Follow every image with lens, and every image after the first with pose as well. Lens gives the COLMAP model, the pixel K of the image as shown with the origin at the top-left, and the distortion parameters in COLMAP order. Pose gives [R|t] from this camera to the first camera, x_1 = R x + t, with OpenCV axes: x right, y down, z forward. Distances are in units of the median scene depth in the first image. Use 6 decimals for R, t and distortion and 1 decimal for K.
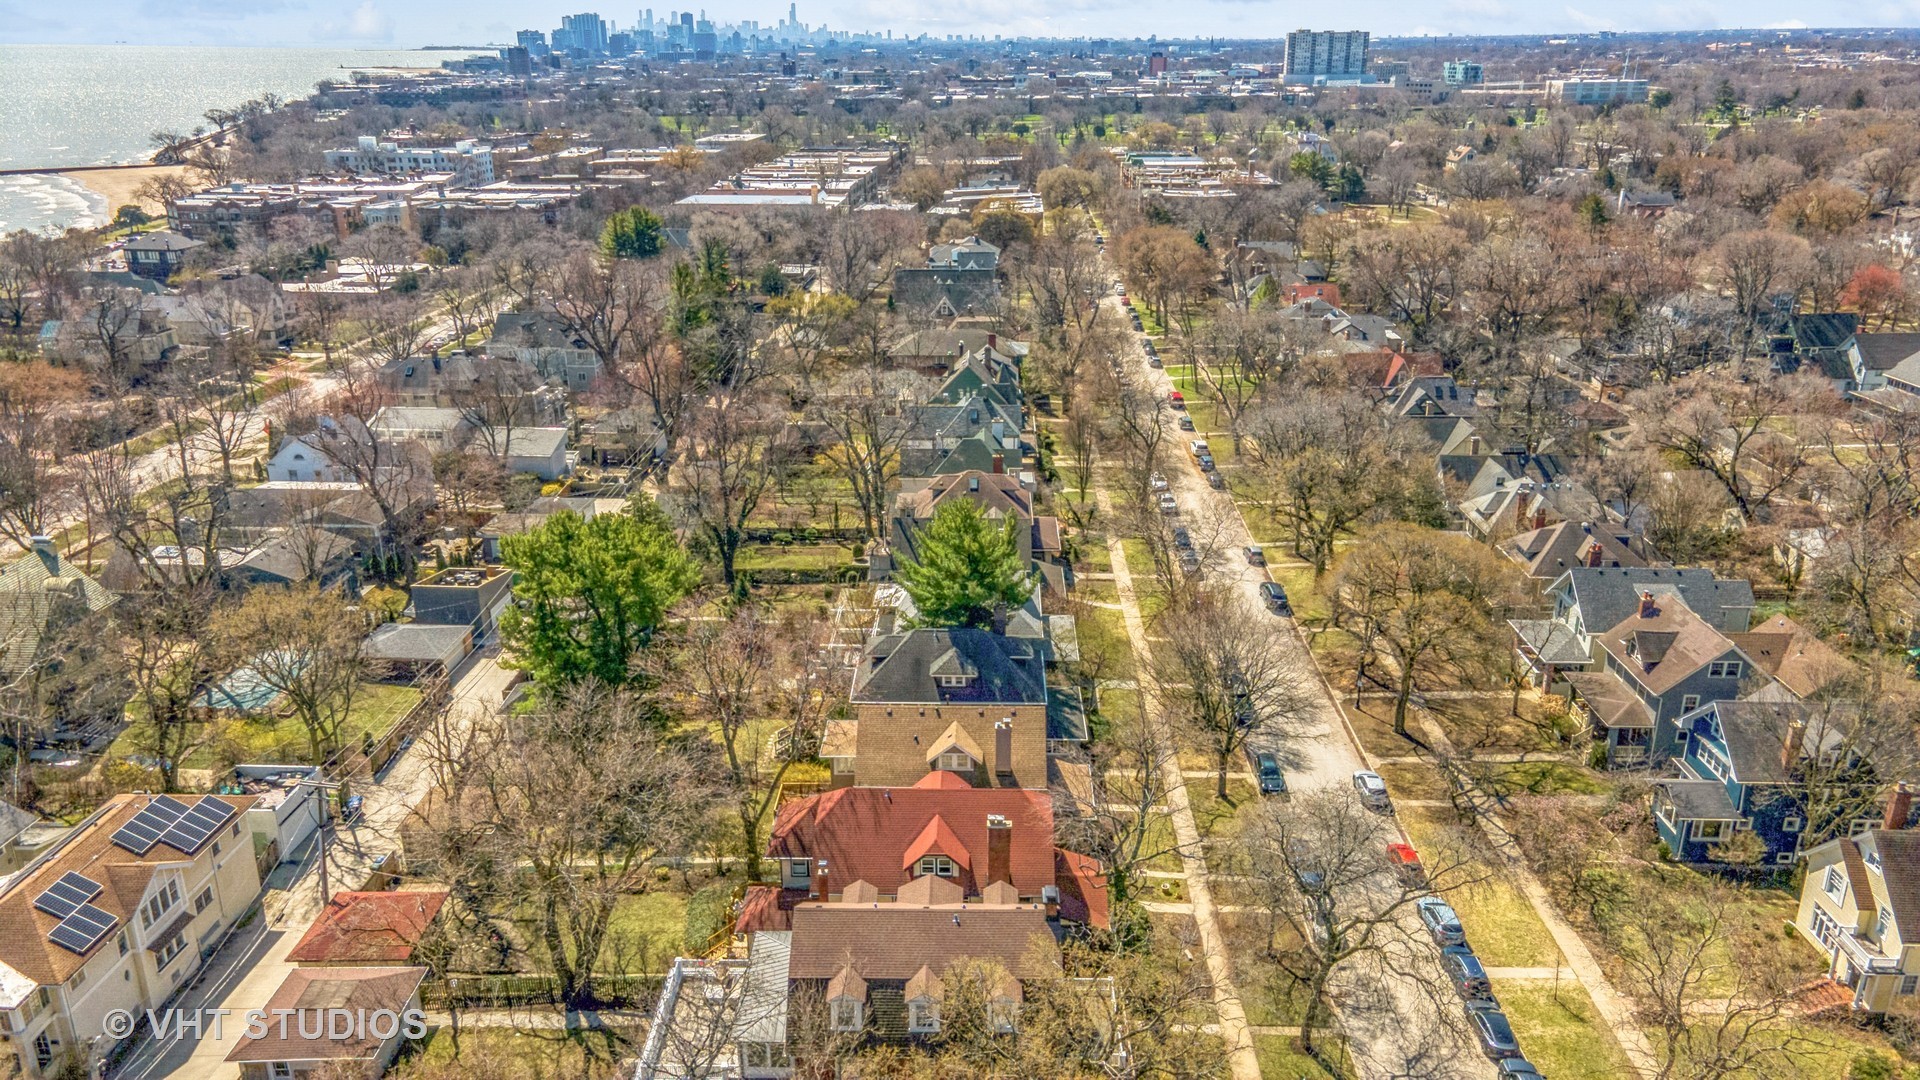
lens RADIAL K [[1402.4, 0, 954.9], [0, 1402.4, 554.0], [0, 0, 1]] dist [0.017758, 0.069586]
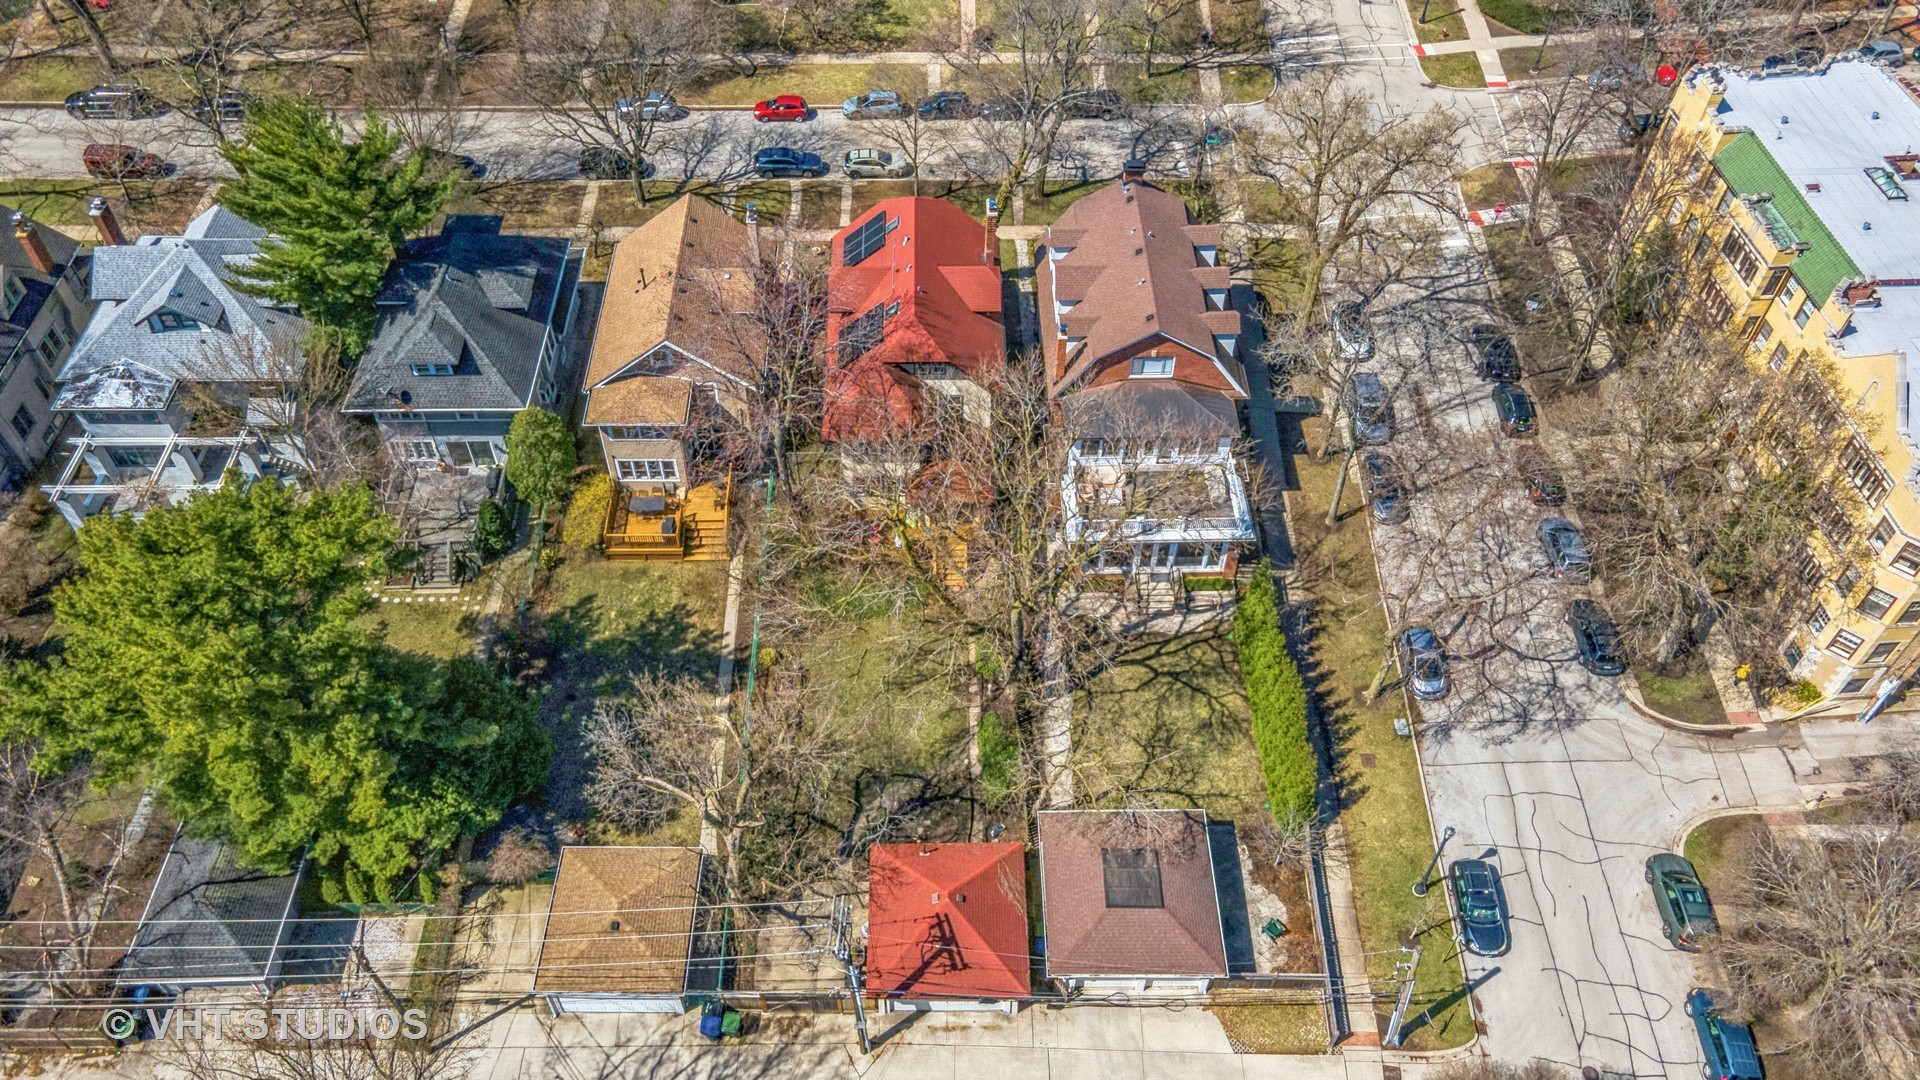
lens RADIAL K [[1446.2, 0, 954.7], [0, 1446.2, 562.5], [0, 0, 1]] dist [0.039111, 0.002876]
pose [[-0.044724, -0.752507, 0.657064, -0.641135], [0.342253, 0.606377, 0.717753, -0.307872], [-0.938543, 0.256983, 0.230428, 0.665942]]
